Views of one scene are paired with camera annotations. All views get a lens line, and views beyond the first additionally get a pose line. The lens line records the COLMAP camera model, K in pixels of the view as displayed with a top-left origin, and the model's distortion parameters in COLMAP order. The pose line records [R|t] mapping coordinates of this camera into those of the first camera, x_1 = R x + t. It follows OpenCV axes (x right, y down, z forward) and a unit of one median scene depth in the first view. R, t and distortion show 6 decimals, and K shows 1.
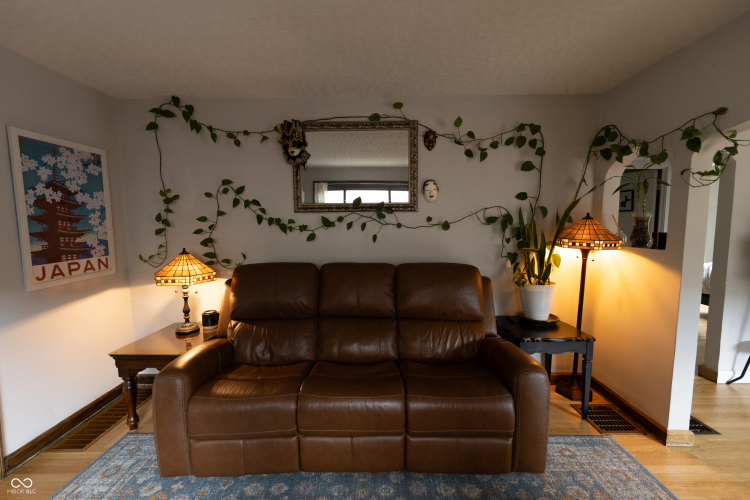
lens RADIAL K [[318.2, 0, 372.1], [0, 318.2, 251.6], [0, 0, 1]] dist [-0.001075, -0.000151]
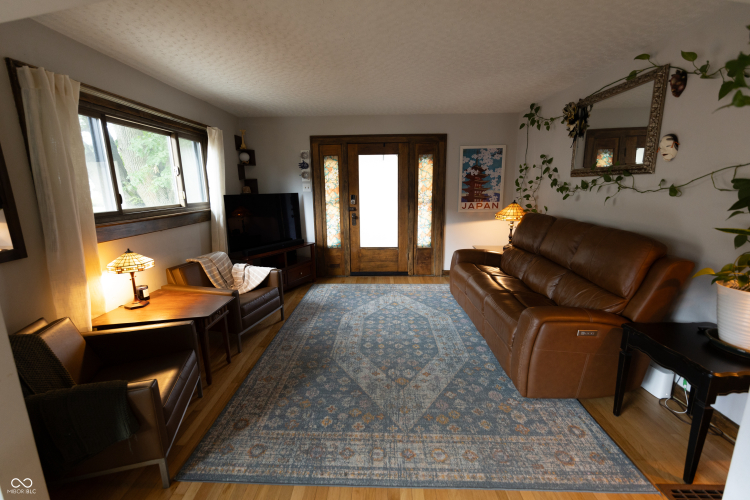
lens RADIAL K [[318.2, 0, 372.1], [0, 318.2, 251.6], [0, 0, 1]] dist [-0.001075, -0.000151]
pose [[-0.014397, 0.212588, -0.977036, 1.202932], [-0.084436, 0.973388, 0.213039, -0.041624], [0.996325, 0.085564, 0.003936, 0.275084]]
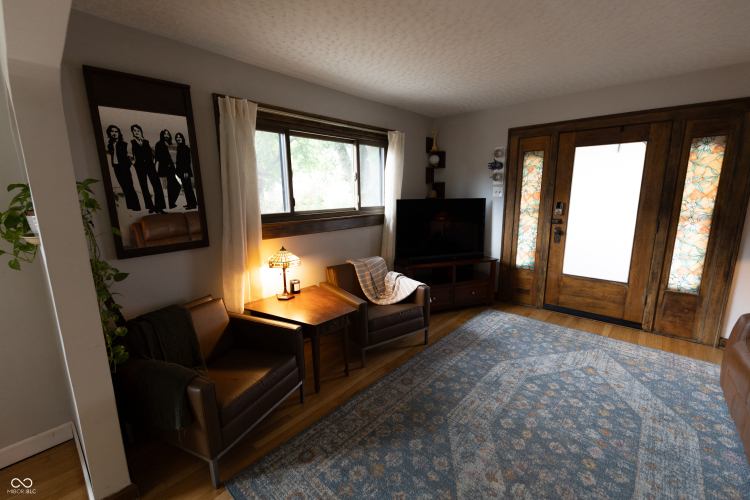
lens RADIAL K [[318.2, 0, 372.1], [0, 318.2, 251.6], [0, 0, 1]] dist [-0.001075, -0.000151]
pose [[-0.660752, 0.157420, -0.733911, 0.862919], [-0.055256, 0.964906, 0.256715, -0.062600], [0.748567, 0.210178, -0.628866, 0.462376]]
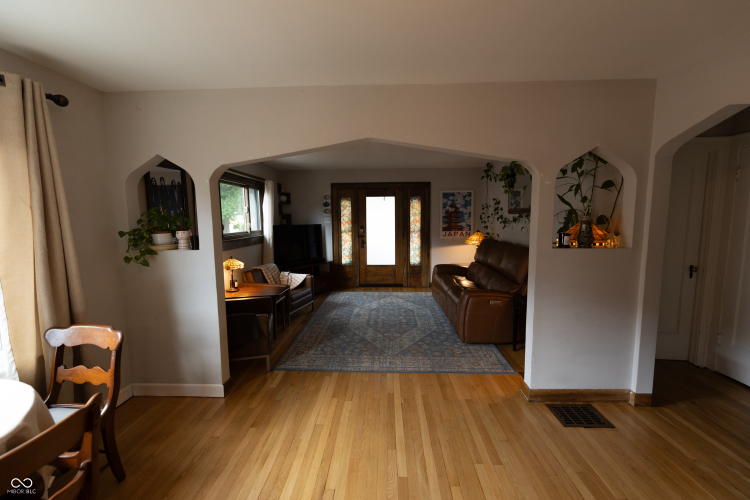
lens RADIAL K [[318.0, 0, 375.0], [0, 318.0, 250.0], [0, 0, 1]] dist [0.001341, 0.000104]
pose [[-0.024044, 0.111833, -0.993436, 1.891179], [-0.086881, 0.989730, 0.113518, -0.064681], [0.995929, 0.089040, -0.014081, 0.301735]]
